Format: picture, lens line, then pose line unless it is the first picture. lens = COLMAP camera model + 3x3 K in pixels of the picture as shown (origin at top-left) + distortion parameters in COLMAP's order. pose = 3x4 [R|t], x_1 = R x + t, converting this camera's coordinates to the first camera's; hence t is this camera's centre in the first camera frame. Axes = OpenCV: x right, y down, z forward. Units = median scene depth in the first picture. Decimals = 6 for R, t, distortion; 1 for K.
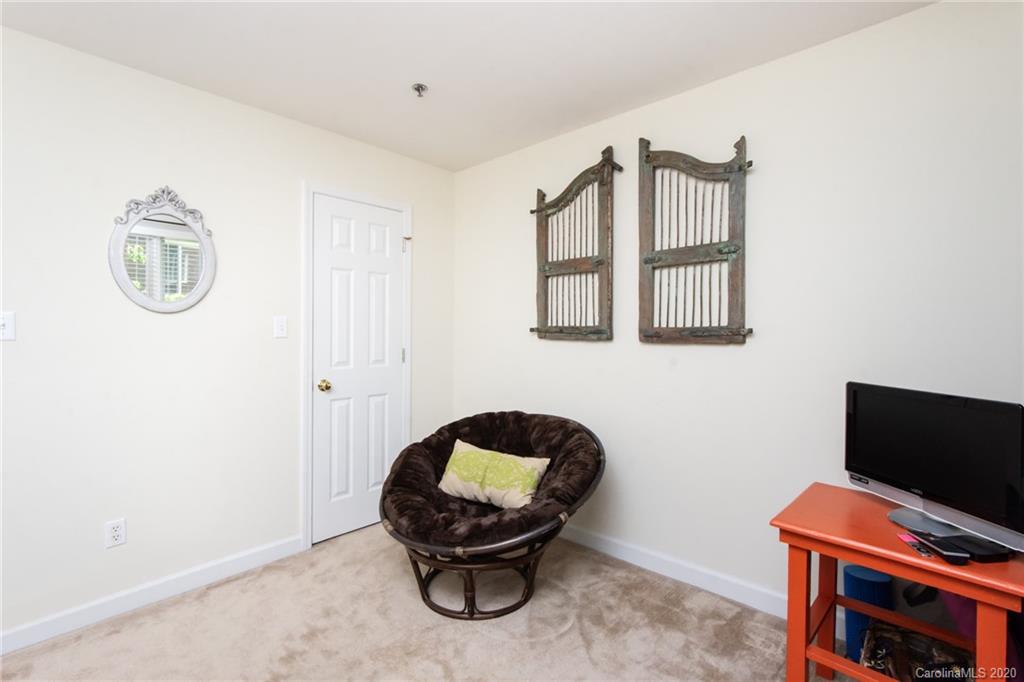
lens RADIAL K [[458.2, 0, 510.0], [0, 458.2, 329.0], [0, 0, 1]] dist [-0.000352, -0.000368]
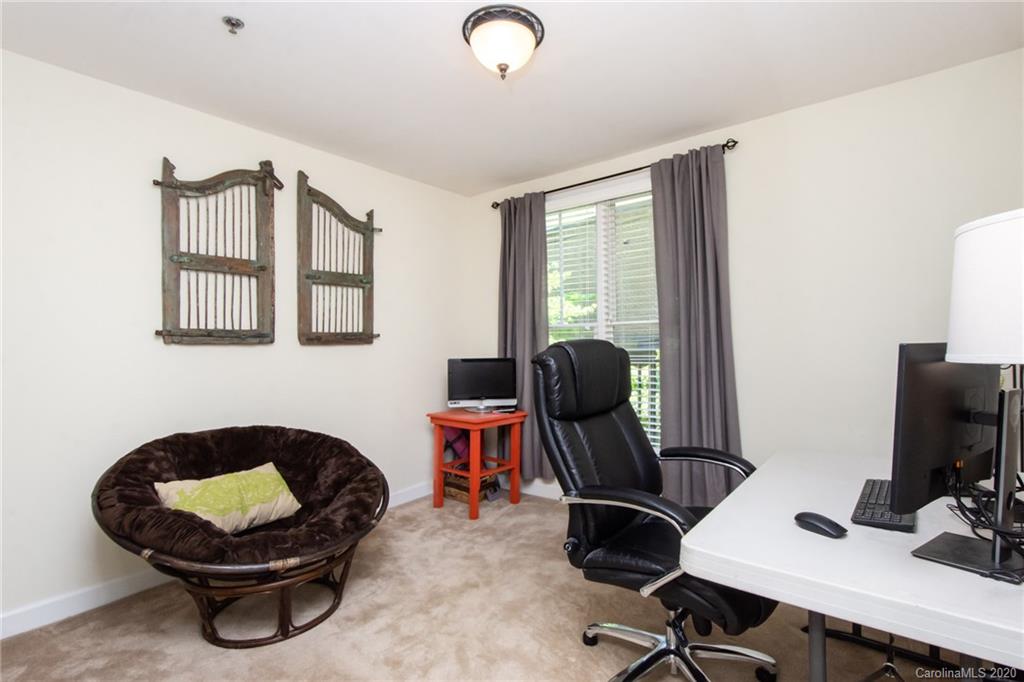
lens RADIAL K [[458.2, 0, 510.0], [0, 458.2, 329.0], [0, 0, 1]] dist [-0.000352, -0.000368]
pose [[-0.034958, 0.022299, 0.999140, -0.922131], [0.001619, 0.999751, -0.022256, 0.016386], [-0.999387, 0.000840, -0.034985, 0.520567]]
